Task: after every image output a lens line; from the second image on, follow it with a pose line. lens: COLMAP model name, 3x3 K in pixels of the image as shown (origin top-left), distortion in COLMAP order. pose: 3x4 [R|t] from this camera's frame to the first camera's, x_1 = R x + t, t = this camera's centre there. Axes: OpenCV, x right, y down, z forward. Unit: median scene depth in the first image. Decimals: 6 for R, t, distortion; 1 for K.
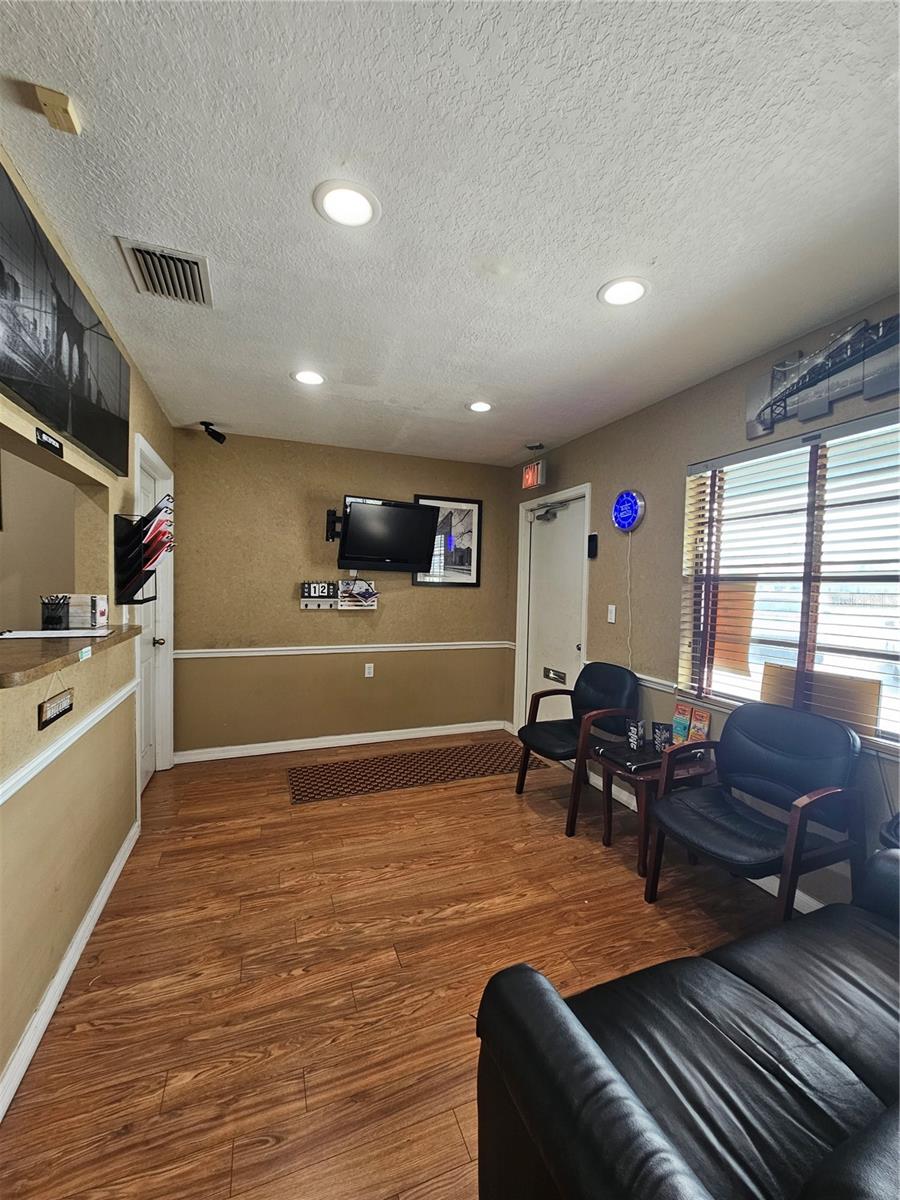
lens RADIAL K [[487.0, 0, 454.6], [0, 487.0, 601.0], [0, 0, 1]] dist [-0.000805, -0.000016]
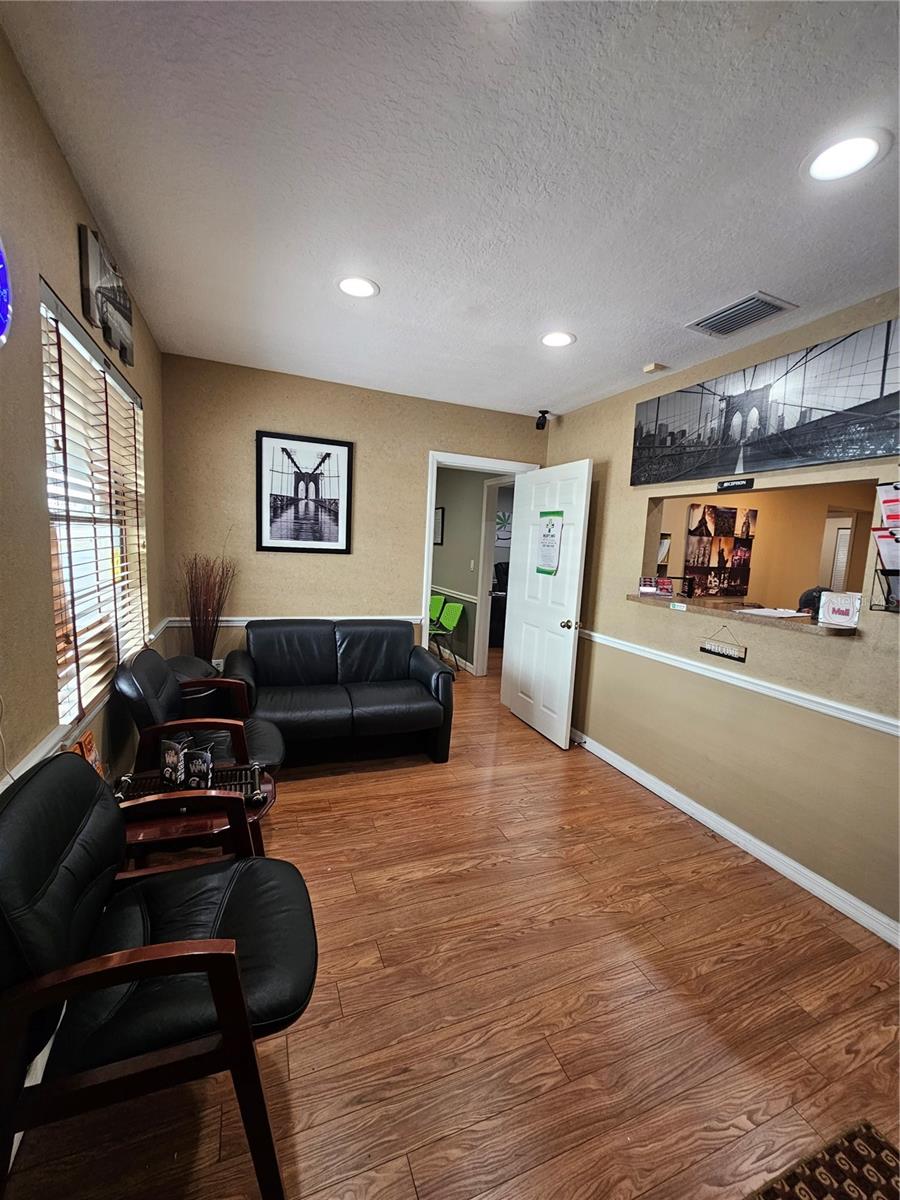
lens RADIAL K [[487.0, 0, 450.1], [0, 487.0, 602.8], [0, 0, 1]] dist [-0.000805, -0.000016]
pose [[-0.997175, -0.070857, -0.024925, 0.089501], [-0.073953, 0.984240, 0.160632, -0.087407], [0.013151, 0.162021, -0.986700, 1.879279]]
